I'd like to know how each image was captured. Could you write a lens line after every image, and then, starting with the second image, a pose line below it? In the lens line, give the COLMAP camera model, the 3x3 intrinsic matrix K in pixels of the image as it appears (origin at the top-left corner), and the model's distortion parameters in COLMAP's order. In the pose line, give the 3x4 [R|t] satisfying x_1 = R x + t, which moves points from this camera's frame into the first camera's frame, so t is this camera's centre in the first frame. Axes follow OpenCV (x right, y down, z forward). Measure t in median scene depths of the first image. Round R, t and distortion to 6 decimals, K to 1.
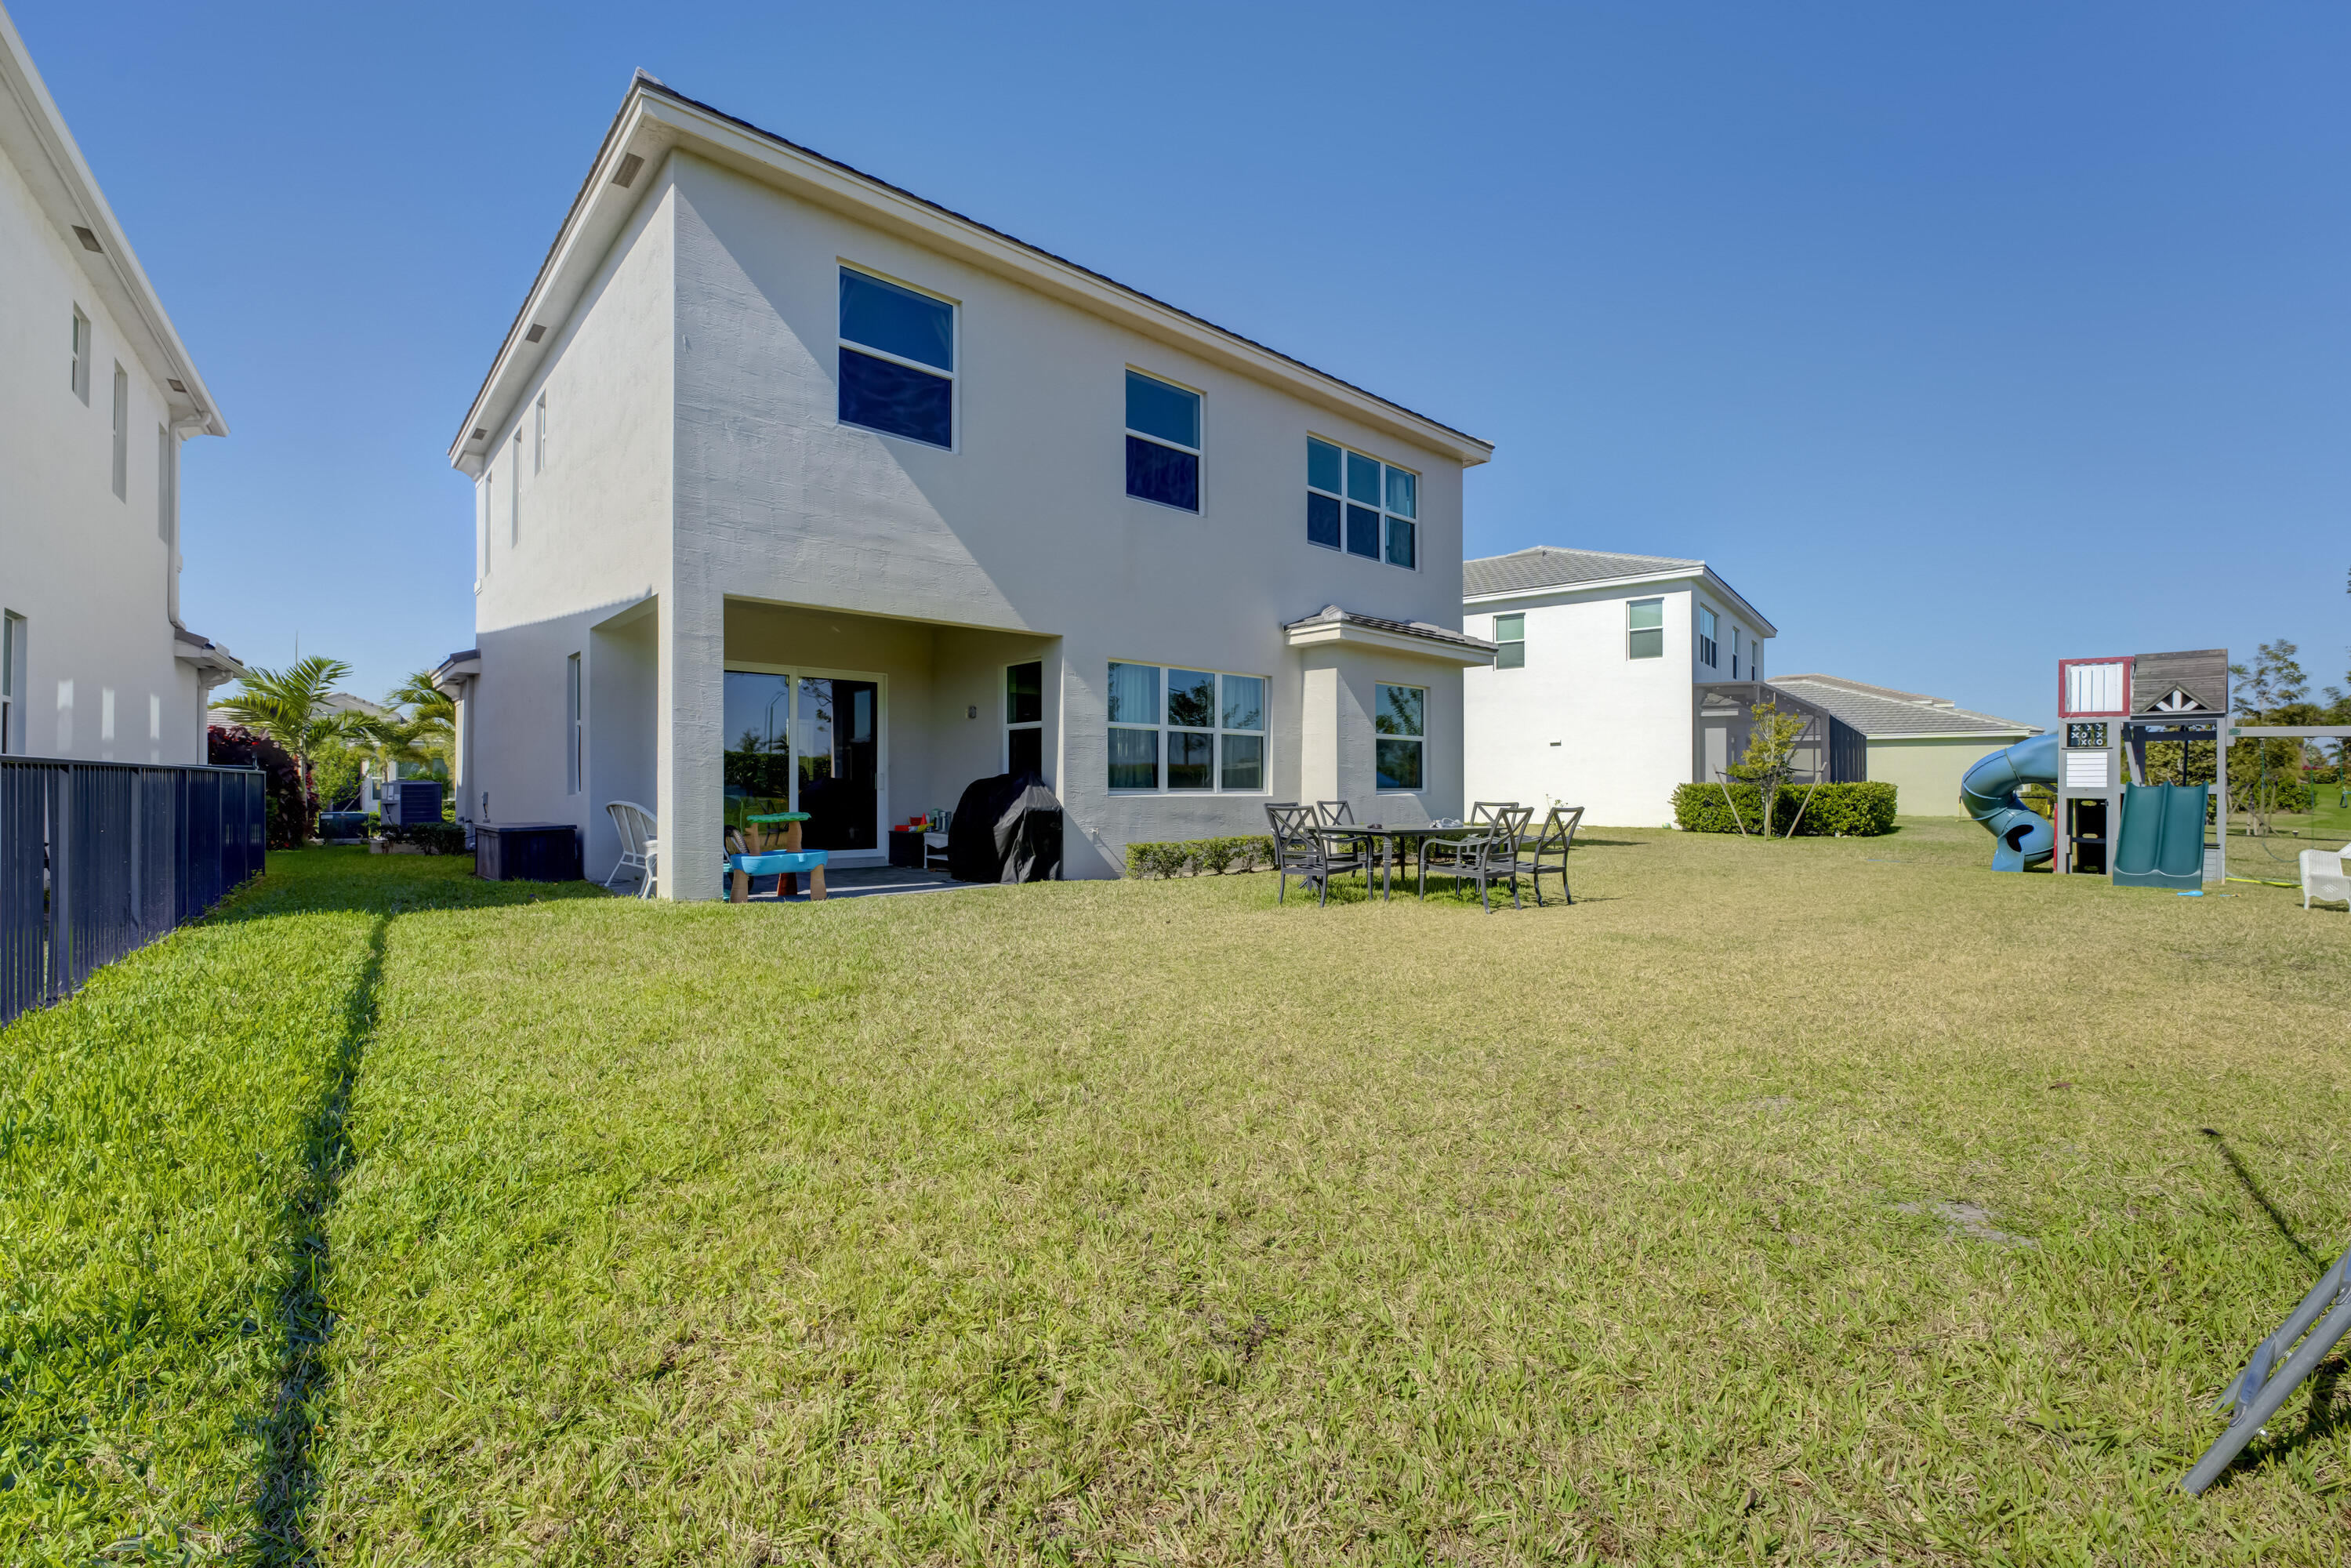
lens RADIAL K [[976.3, 0, 1174.6], [0, 976.3, 775.3], [0, 0, 1]] dist [0.007342, -0.000306]
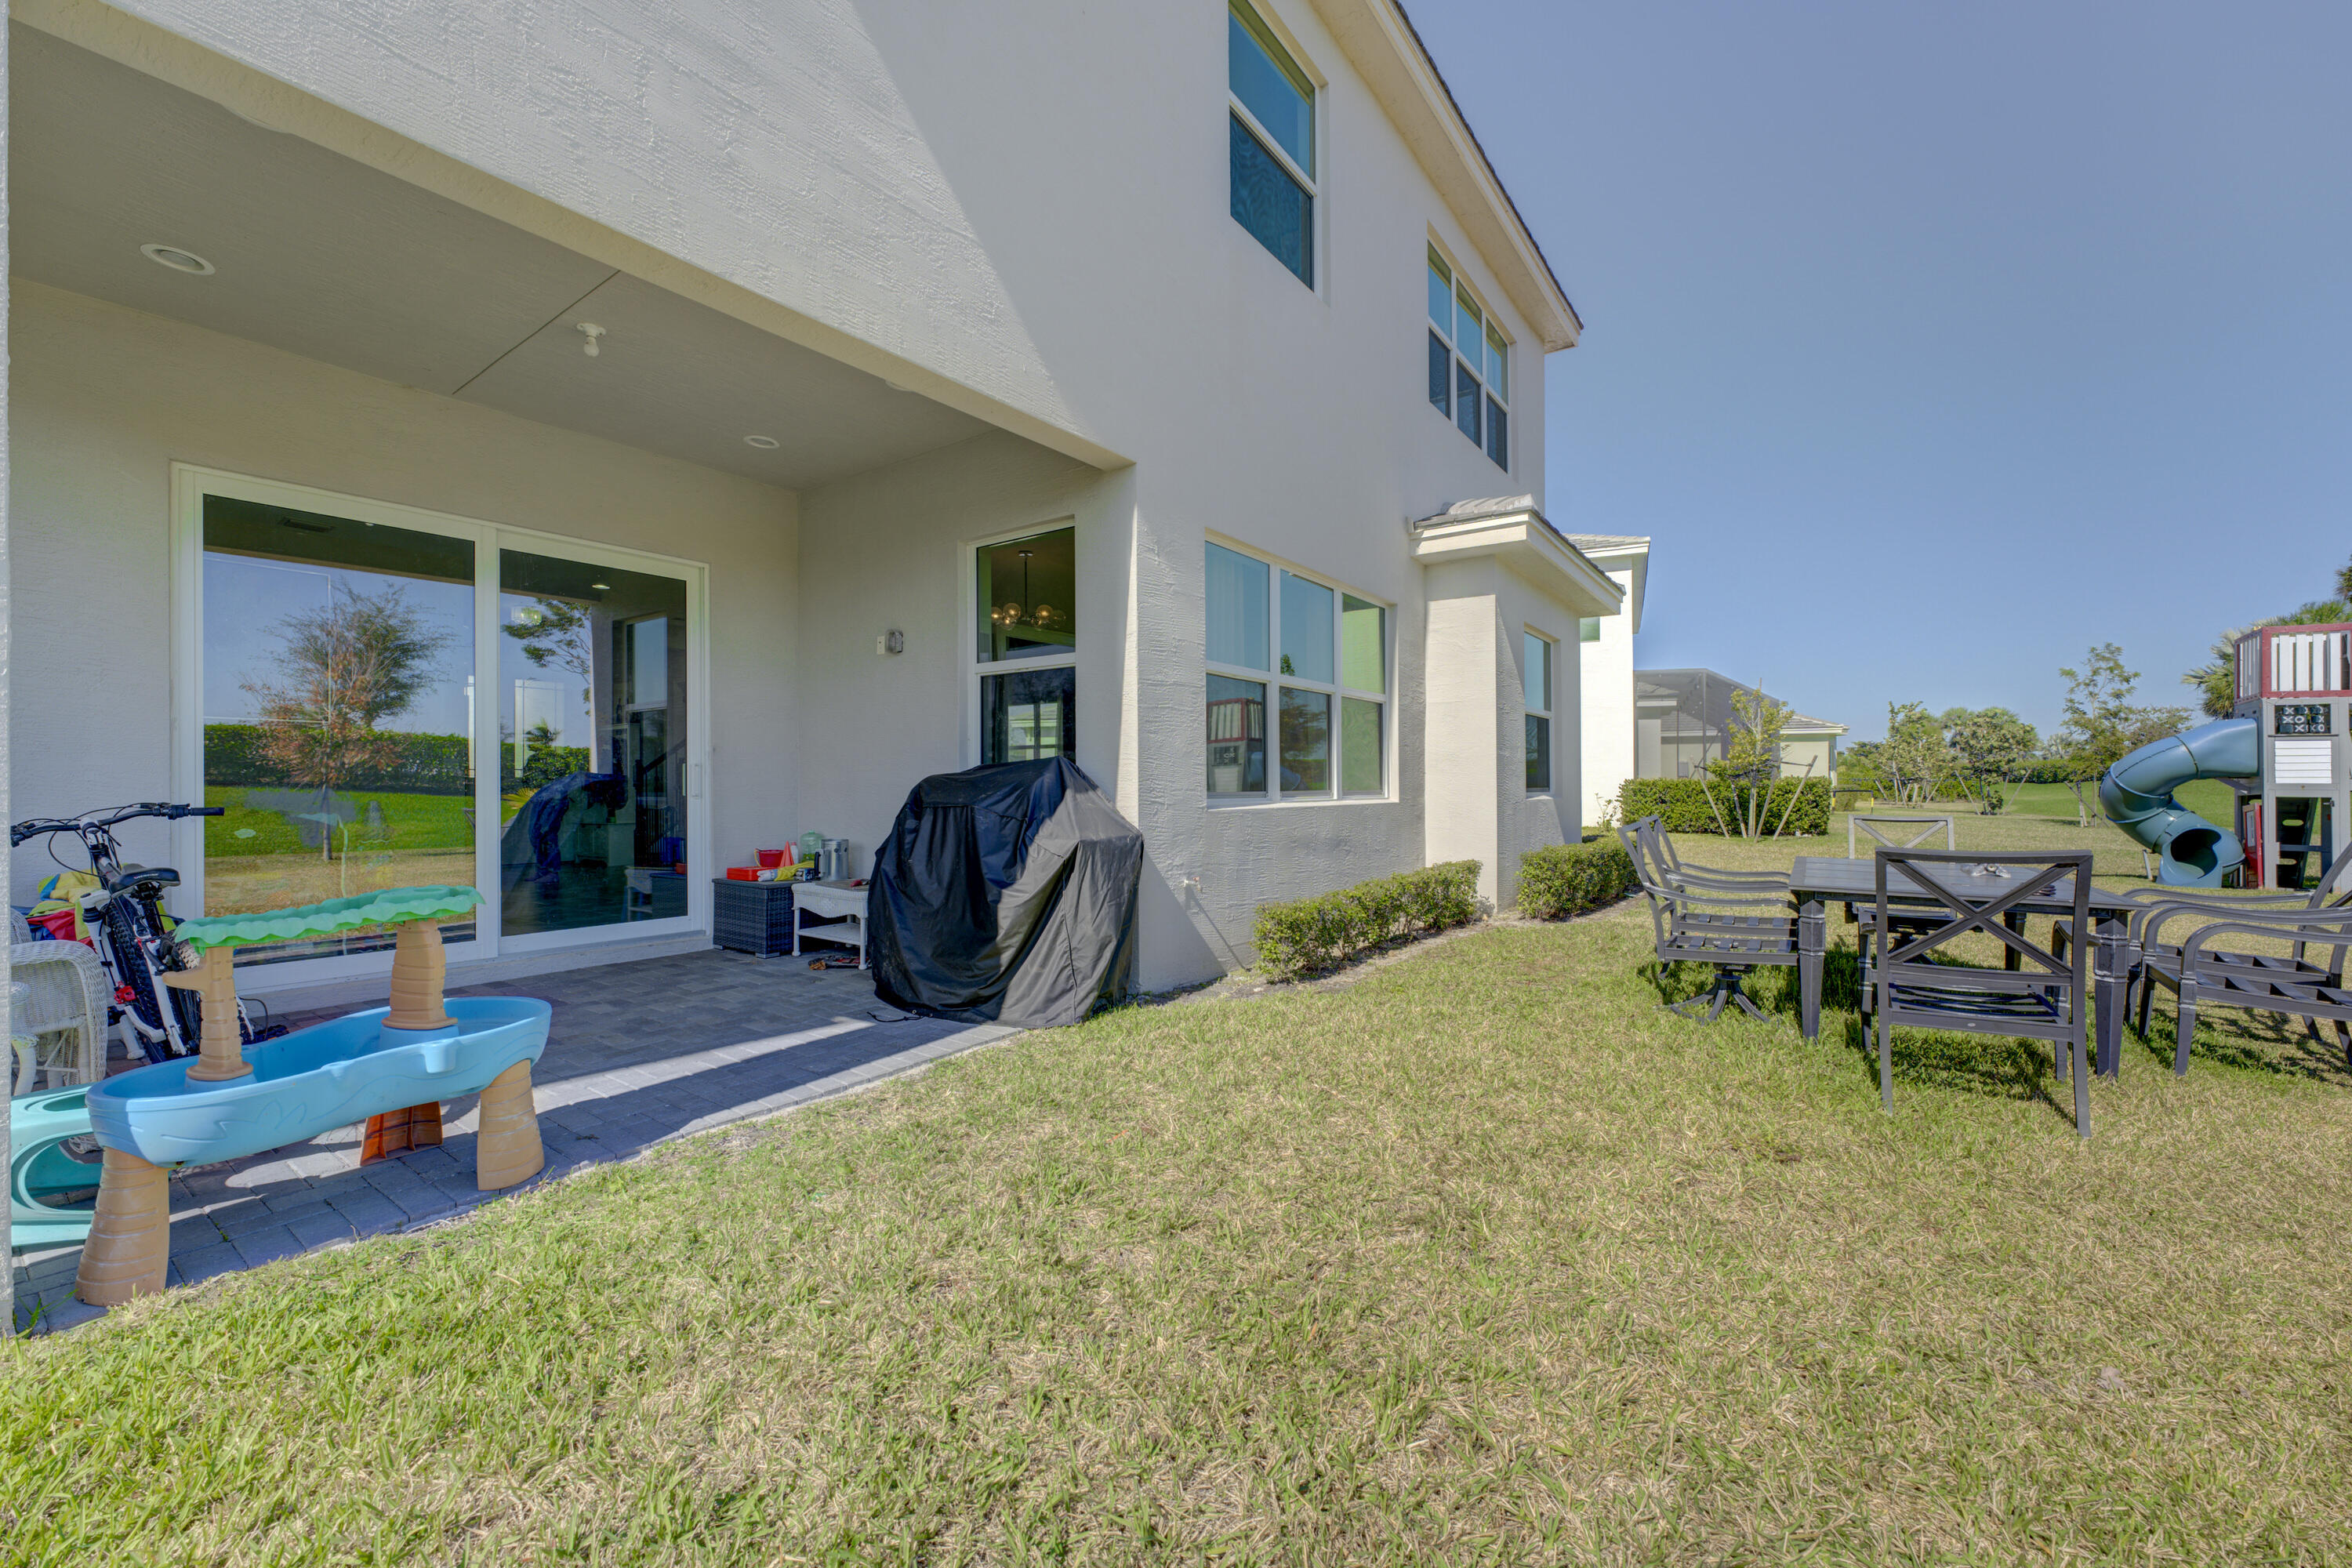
lens RADIAL K [[931.6, 0, 1171.0], [0, 931.6, 778.3], [0, 0, 1]] dist [0.002703, -0.000734]
pose [[0.978690, -0.002225, 0.205334, -0.163107], [0.000837, 0.999976, 0.006847, 0.002166], [-0.205344, -0.006529, 0.978668, 0.491072]]
